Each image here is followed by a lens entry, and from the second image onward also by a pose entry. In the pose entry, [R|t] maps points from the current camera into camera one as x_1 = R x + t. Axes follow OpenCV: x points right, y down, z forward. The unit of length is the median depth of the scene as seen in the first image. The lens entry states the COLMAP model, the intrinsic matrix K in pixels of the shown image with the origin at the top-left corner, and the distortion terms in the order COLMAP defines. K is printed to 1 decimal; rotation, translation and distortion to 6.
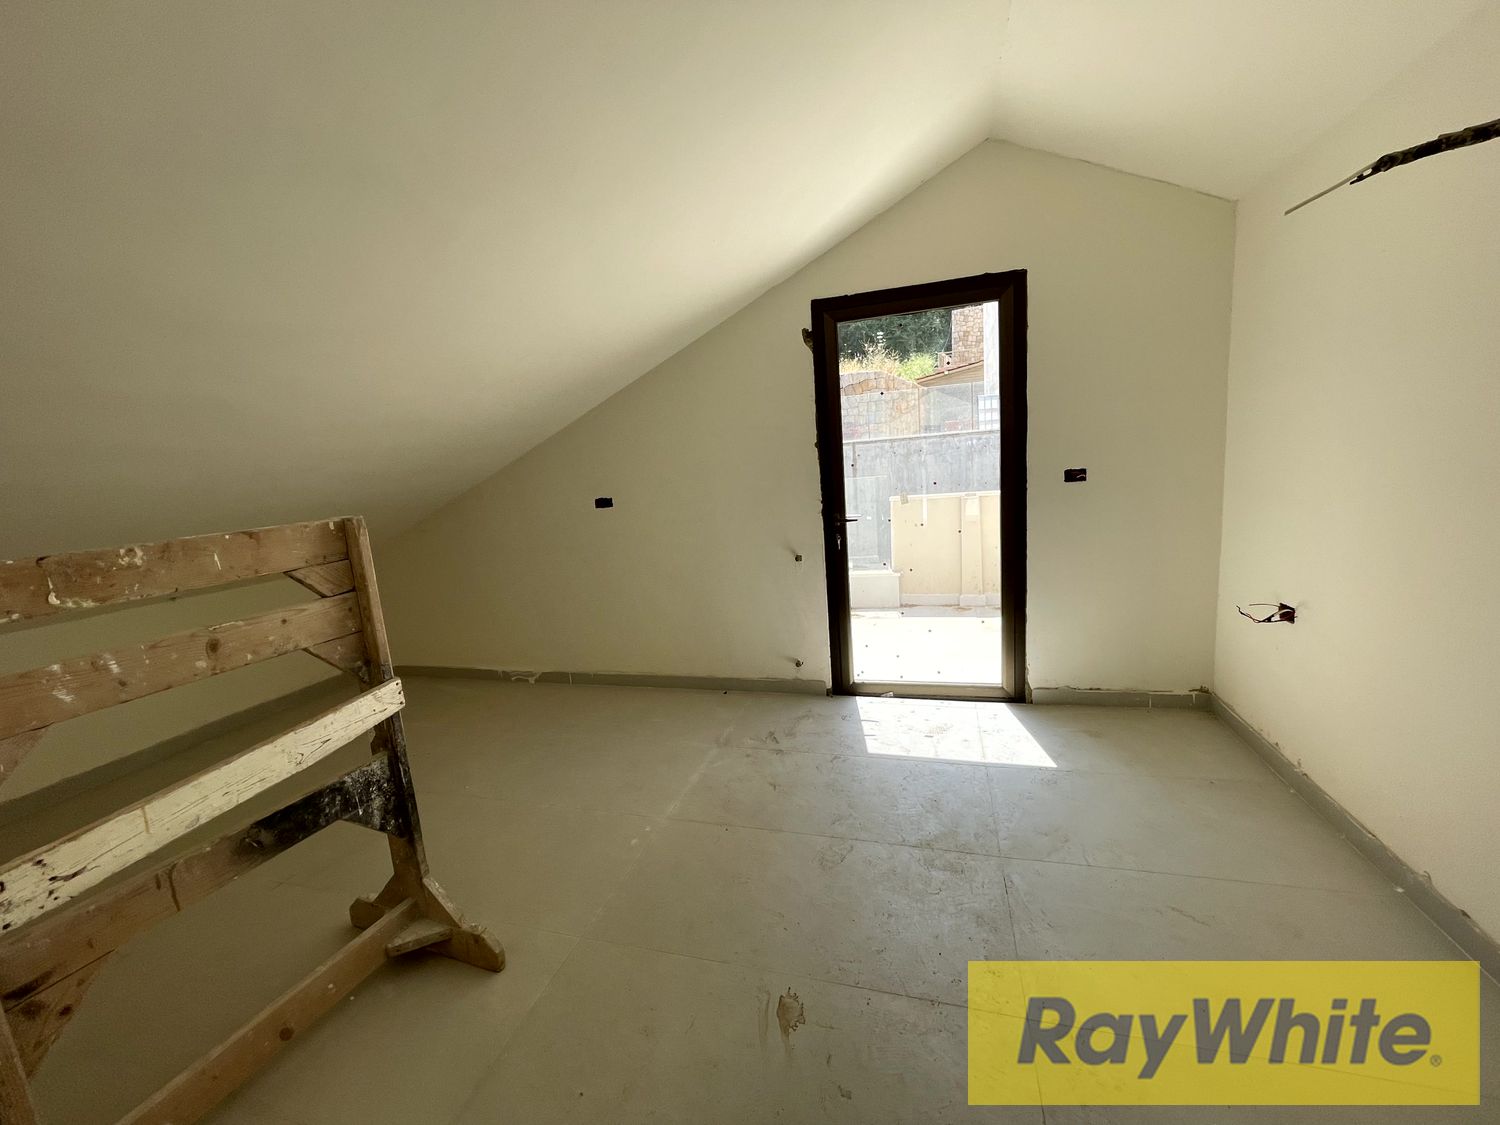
lens RADIAL K [[606.5, 0, 745.3], [0, 606.5, 564.5], [0, 0, 1]] dist [-0.001079, -0.000051]
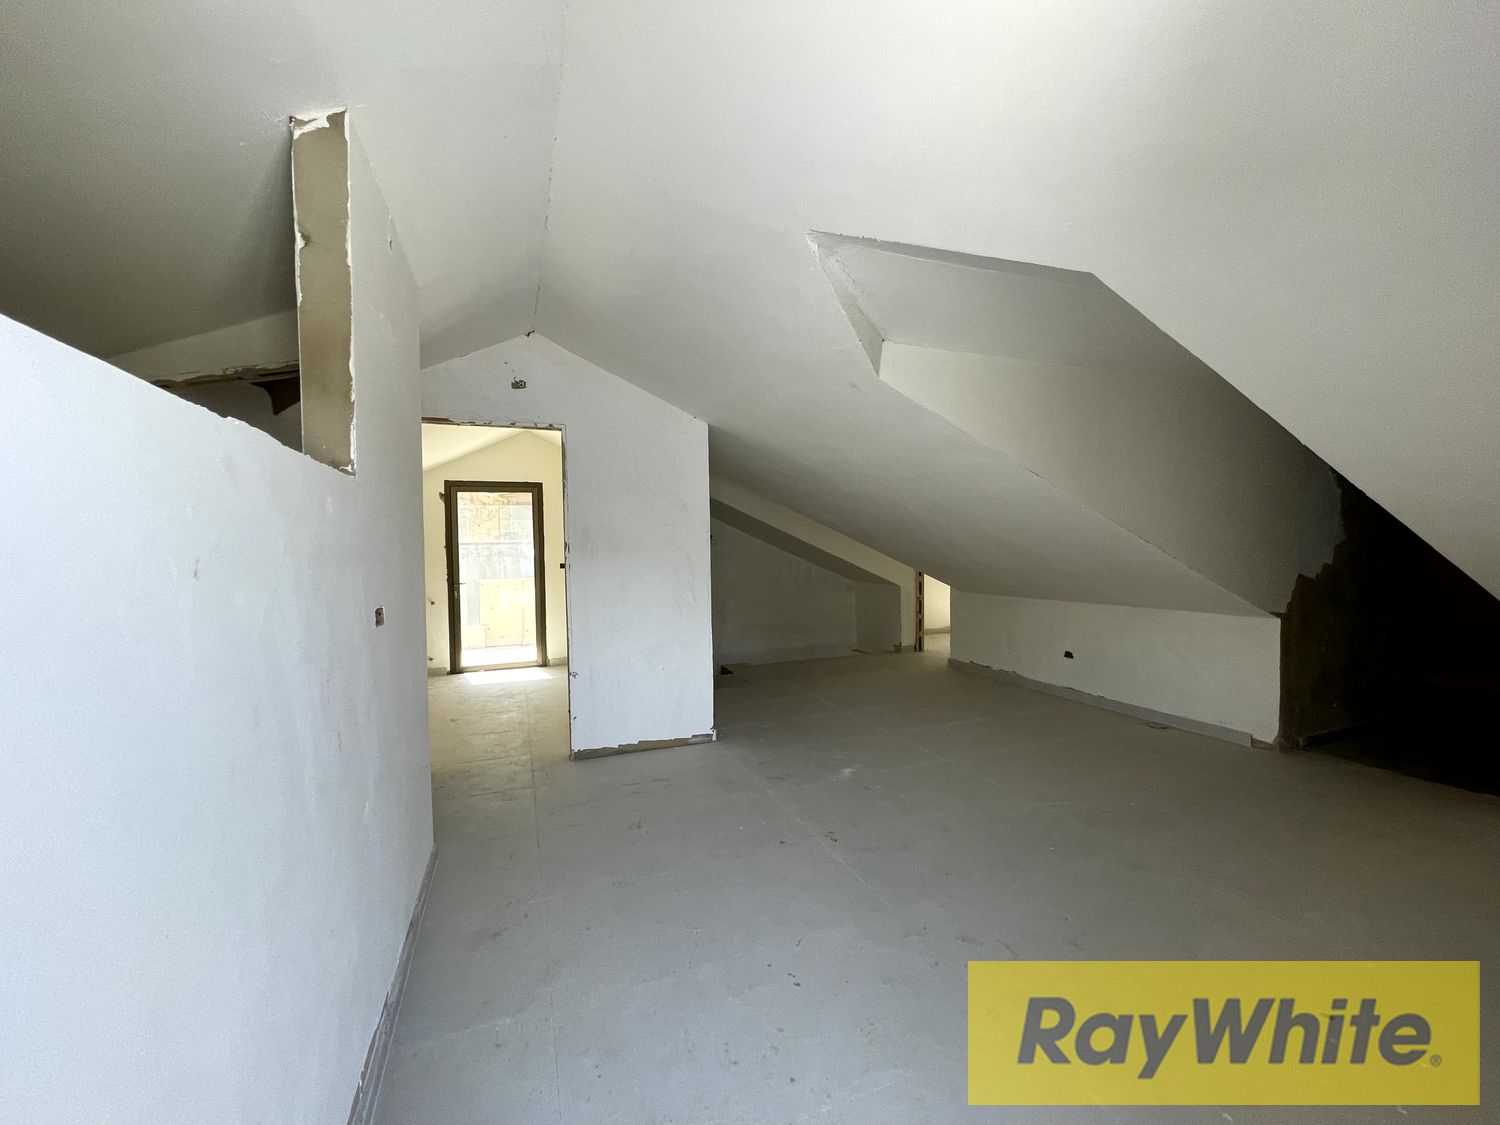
lens RADIAL K [[606.5, 0, 742.8], [0, 606.5, 566.1], [0, 0, 1]] dist [-0.001079, -0.000051]
pose [[0.791536, 0.044089, 0.609530, -0.315093], [0.058194, 0.987424, -0.146994, 0.214761], [-0.608346, 0.151822, 0.779016, -1.136506]]
